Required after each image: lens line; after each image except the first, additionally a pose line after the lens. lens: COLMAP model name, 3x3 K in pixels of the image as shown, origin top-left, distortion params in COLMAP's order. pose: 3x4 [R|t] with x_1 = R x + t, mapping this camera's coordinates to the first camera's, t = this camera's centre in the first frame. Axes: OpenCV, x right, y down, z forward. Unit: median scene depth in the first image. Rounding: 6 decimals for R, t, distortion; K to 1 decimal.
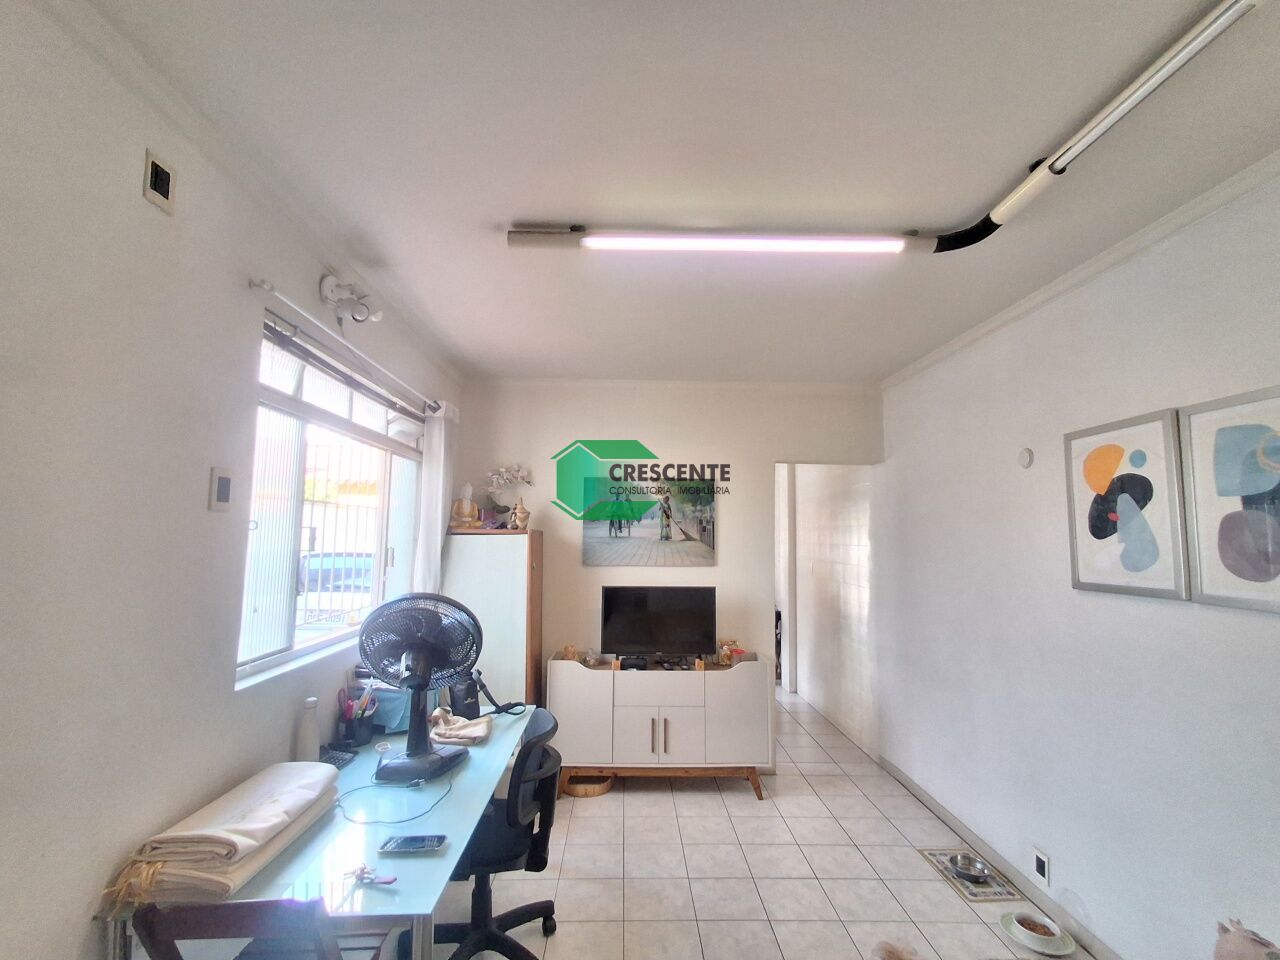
lens RADIAL K [[583.6, 0, 641.7], [0, 583.6, 482.0], [0, 0, 1]] dist [0.003053, 0.000336]
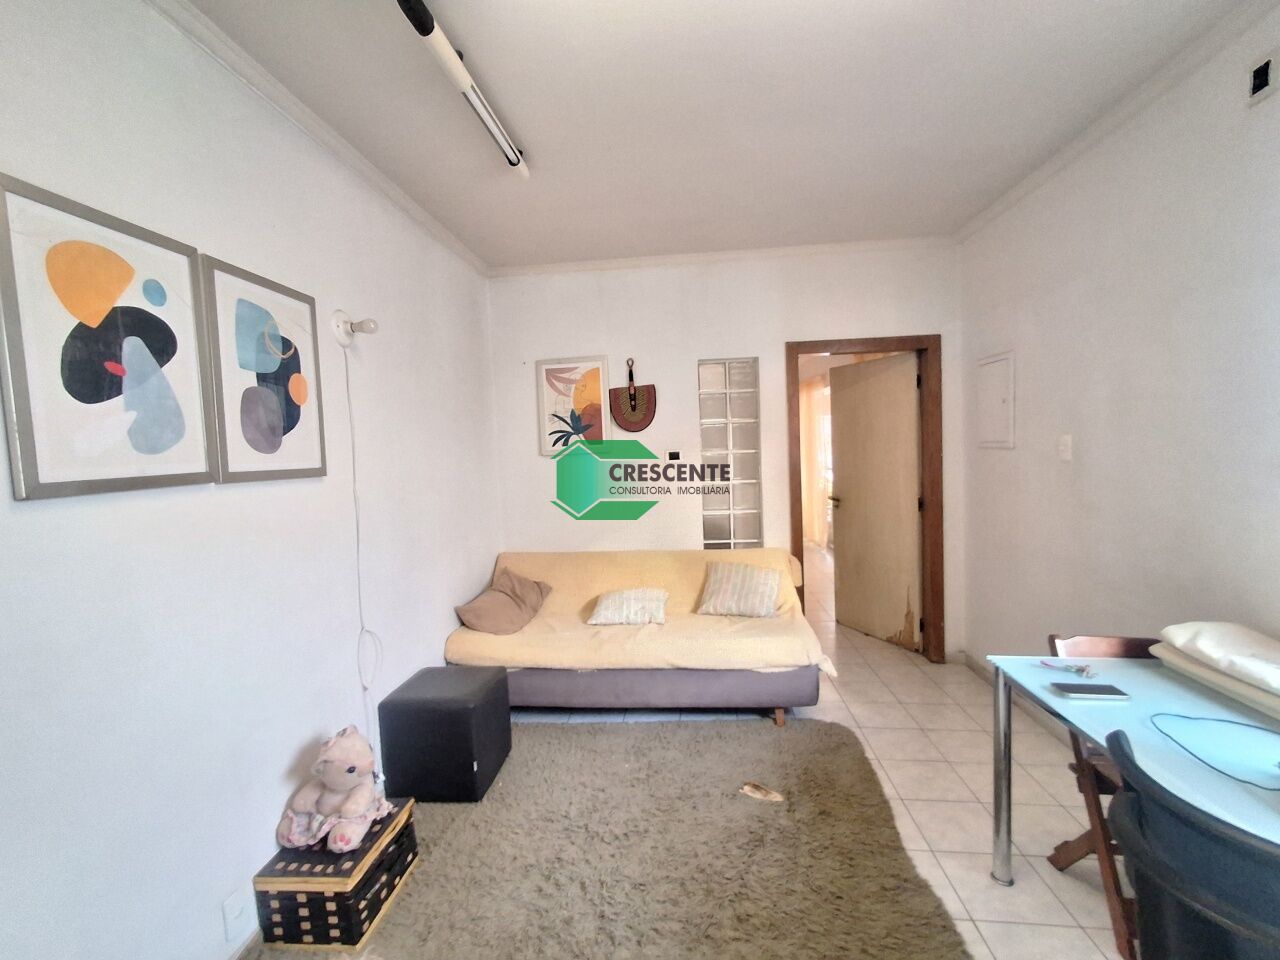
lens RADIAL K [[583.6, 0, 639.3], [0, 583.6, 479.9], [0, 0, 1]] dist [0.003053, 0.000336]
pose [[-0.992242, 0.018528, 0.122936, 0.194315], [0.014539, 0.999341, -0.033269, 0.217115], [-0.123471, -0.031224, -0.991857, 1.627787]]
